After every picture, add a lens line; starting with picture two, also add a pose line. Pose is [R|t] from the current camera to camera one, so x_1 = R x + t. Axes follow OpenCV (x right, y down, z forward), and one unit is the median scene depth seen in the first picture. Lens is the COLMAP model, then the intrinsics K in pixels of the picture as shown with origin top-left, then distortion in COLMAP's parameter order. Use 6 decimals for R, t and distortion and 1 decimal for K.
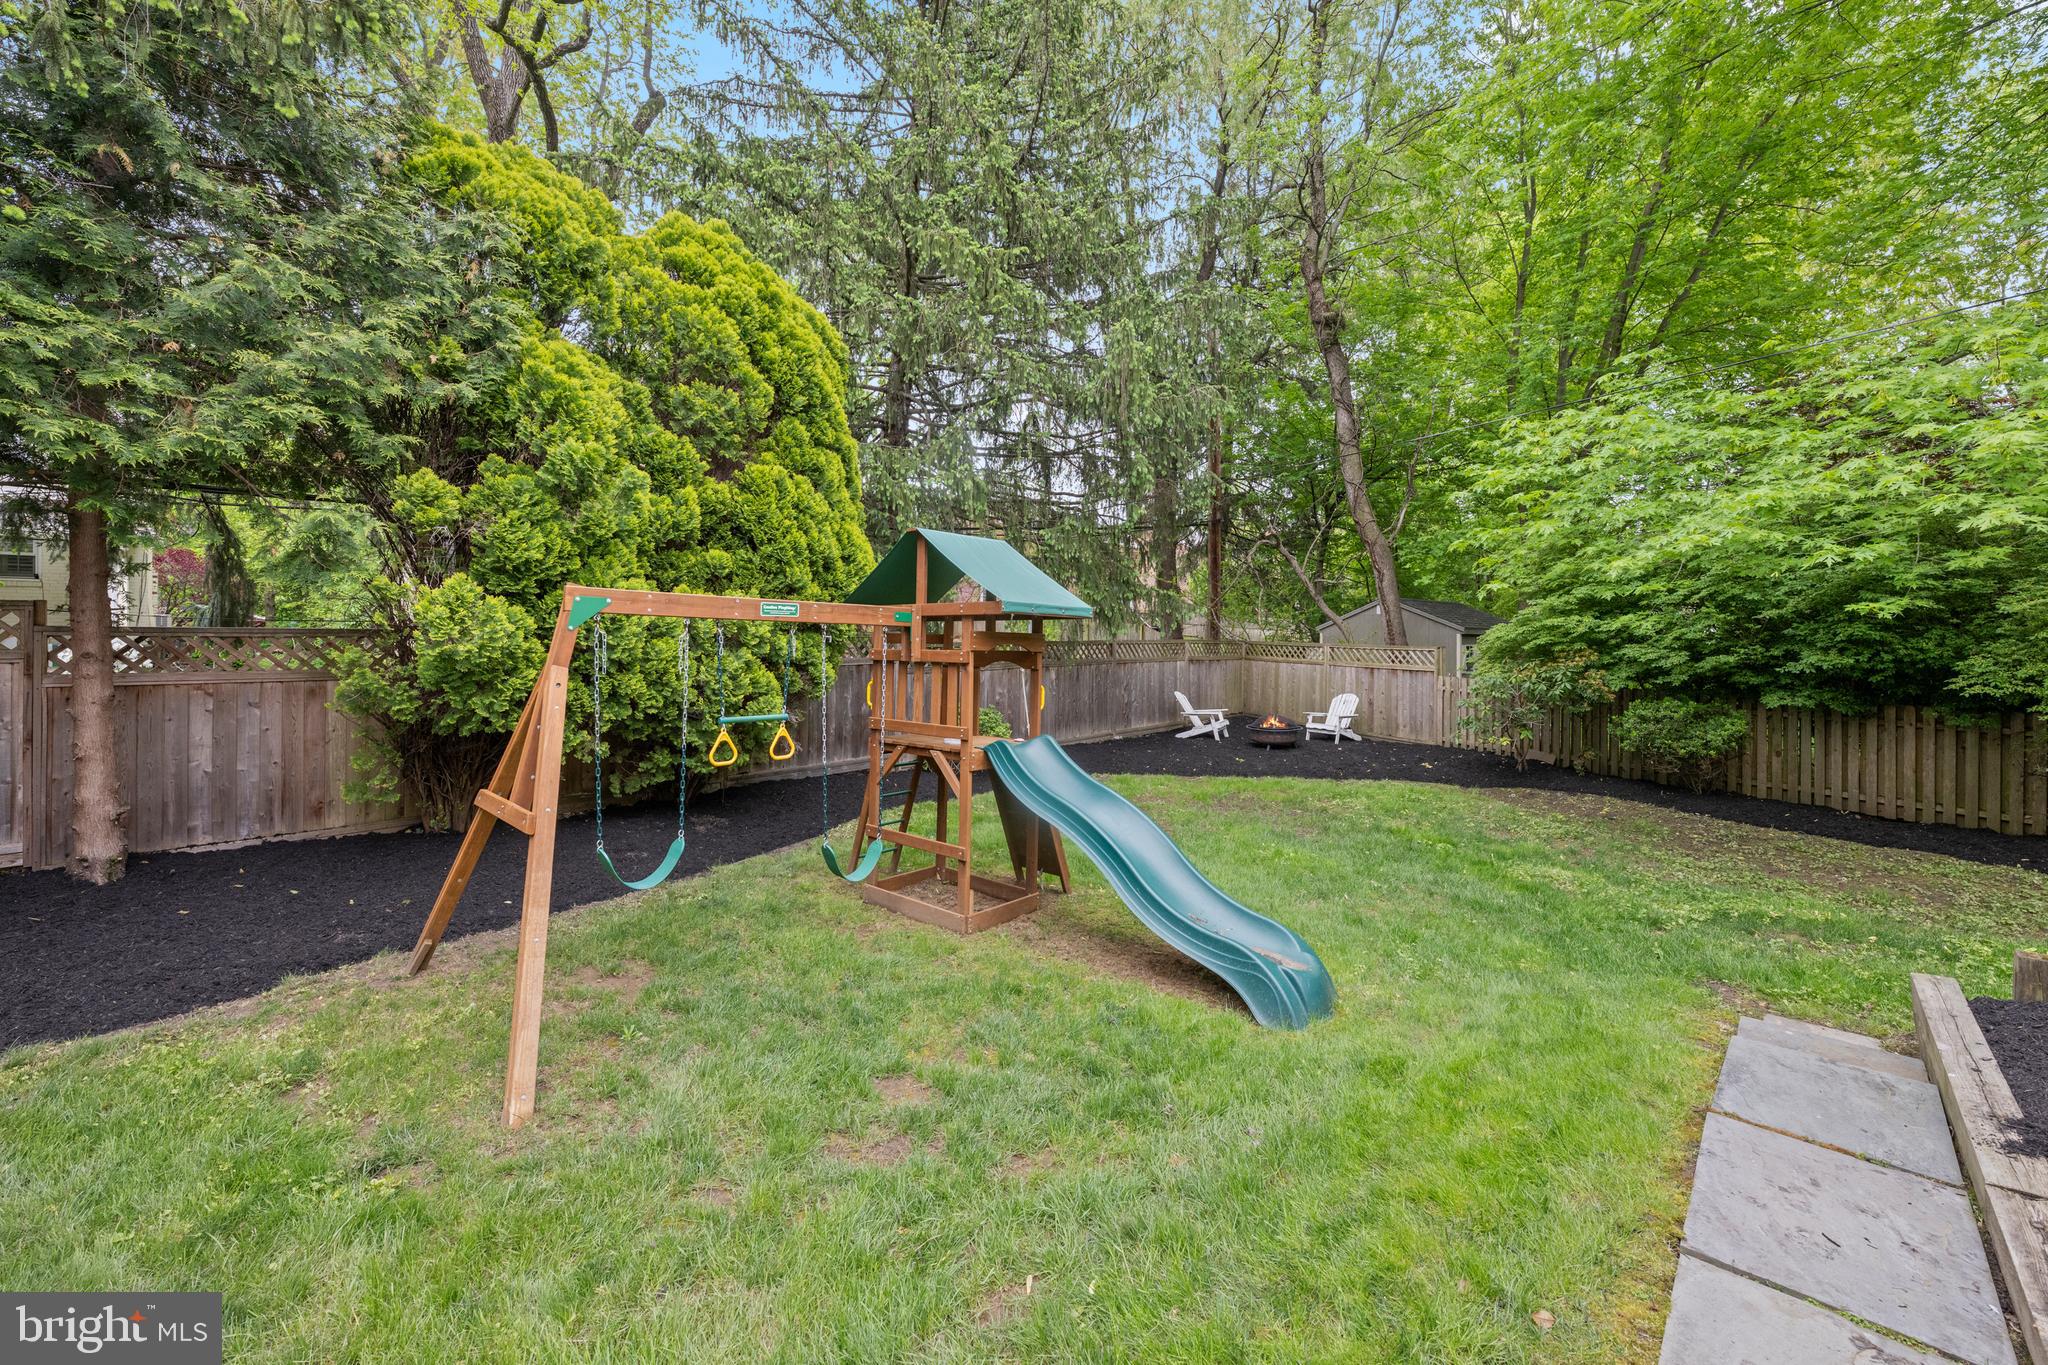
lens RADIAL K [[819.1, 0, 1015.1], [0, 819.1, 633.6], [0, 0, 1]] dist [-0.001068, 0.000434]
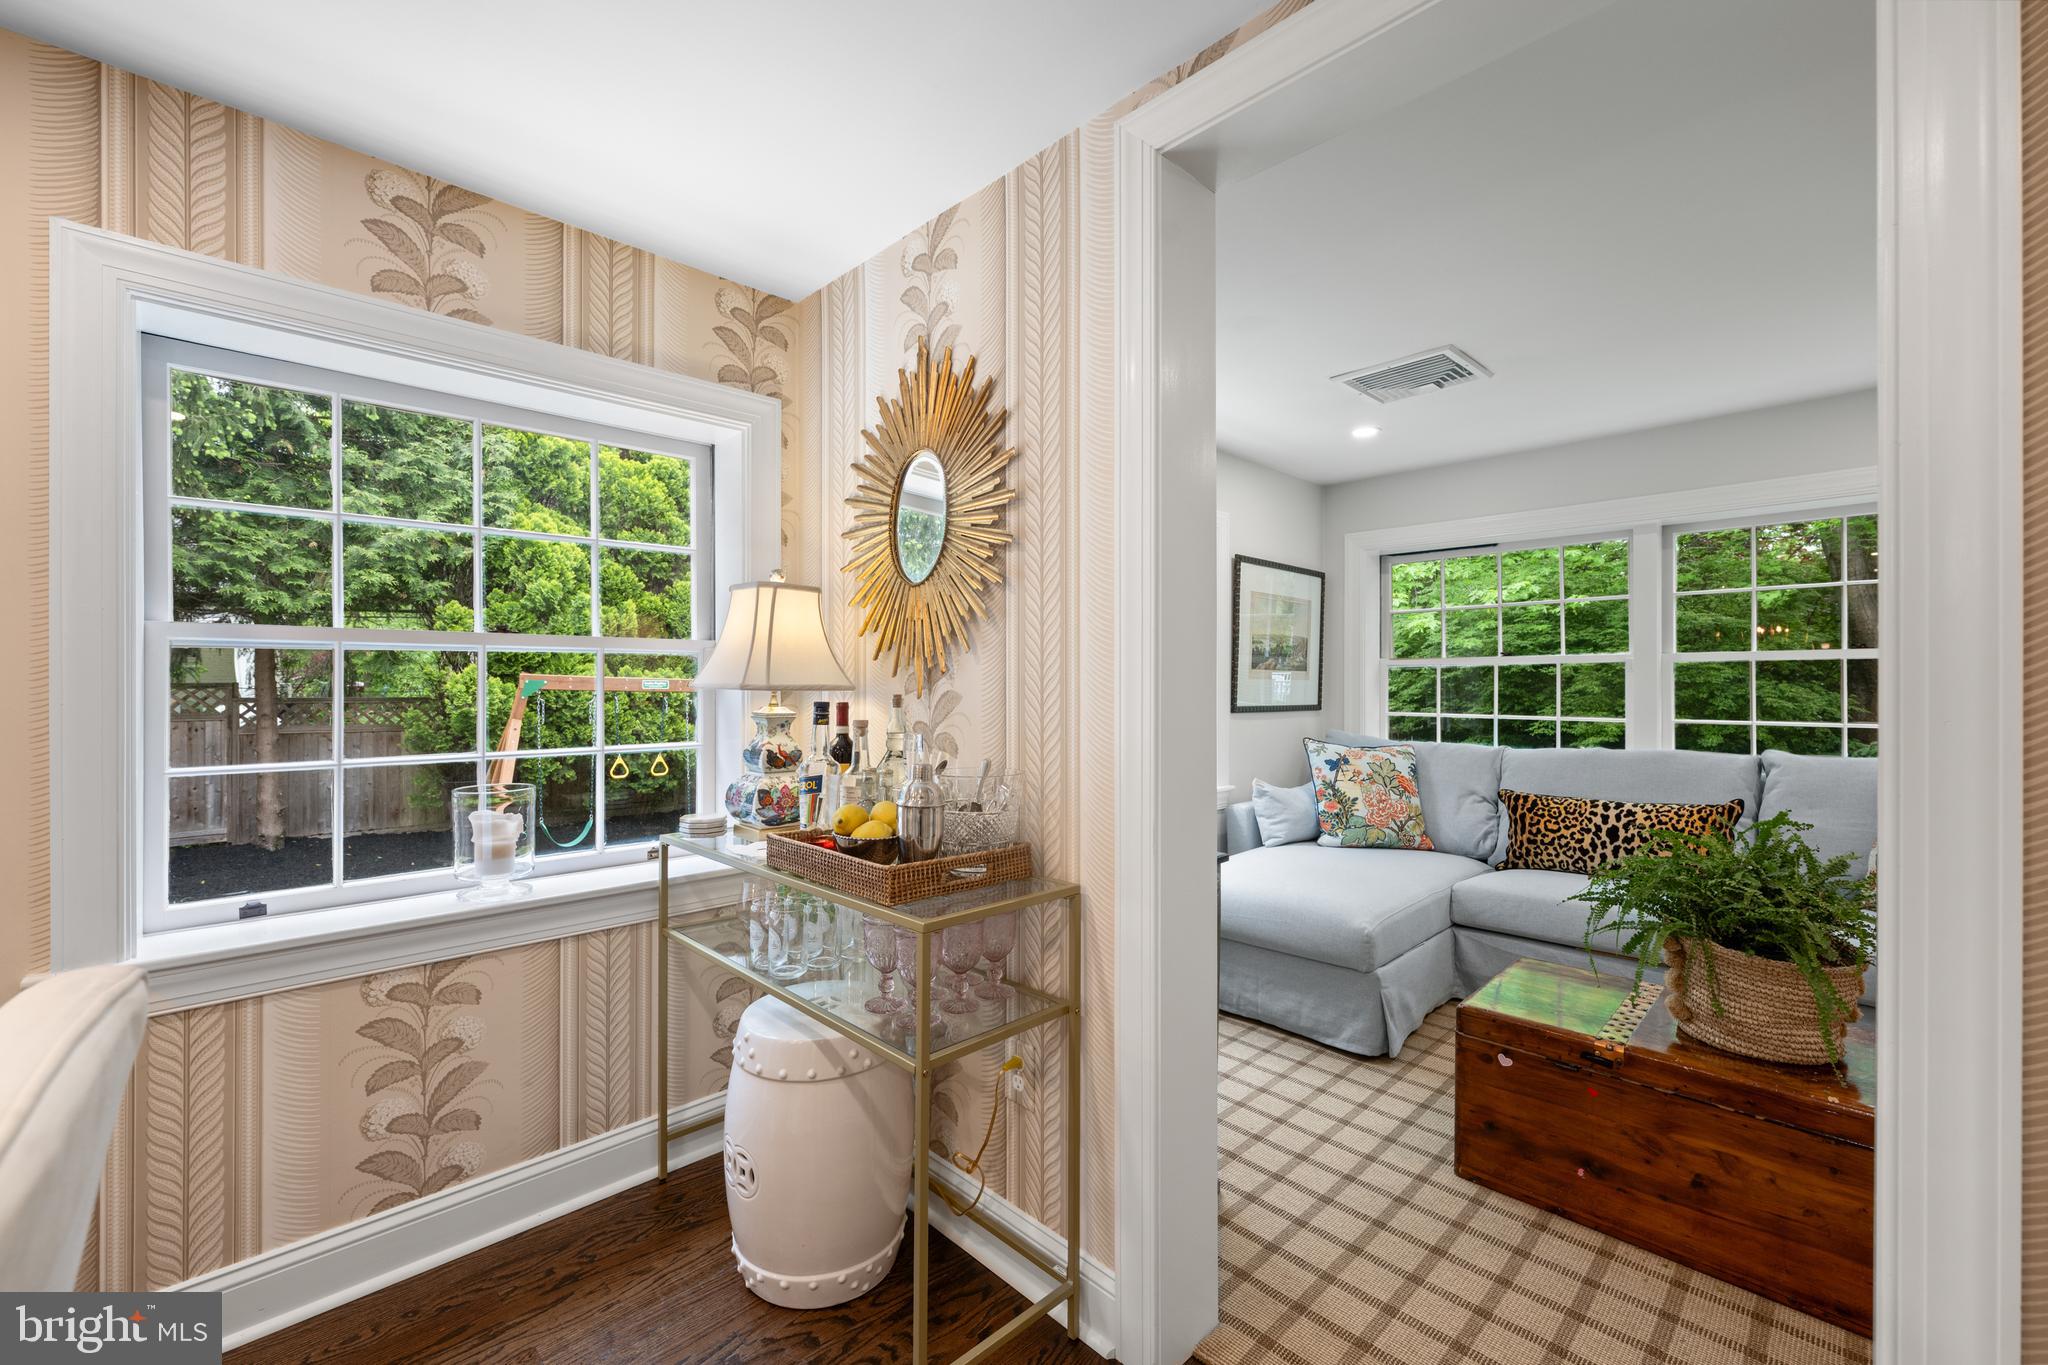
lens RADIAL K [[832.9, 0, 1025.4], [0, 832.9, 683.6], [0, 0, 1]] dist [-0.001244, 0.000143]
pose [[0.997520, -0.009243, -0.069767, 0.516228], [0.008862, 0.999944, -0.005779, -0.014361], [0.069817, 0.005147, 0.997547, -0.561536]]
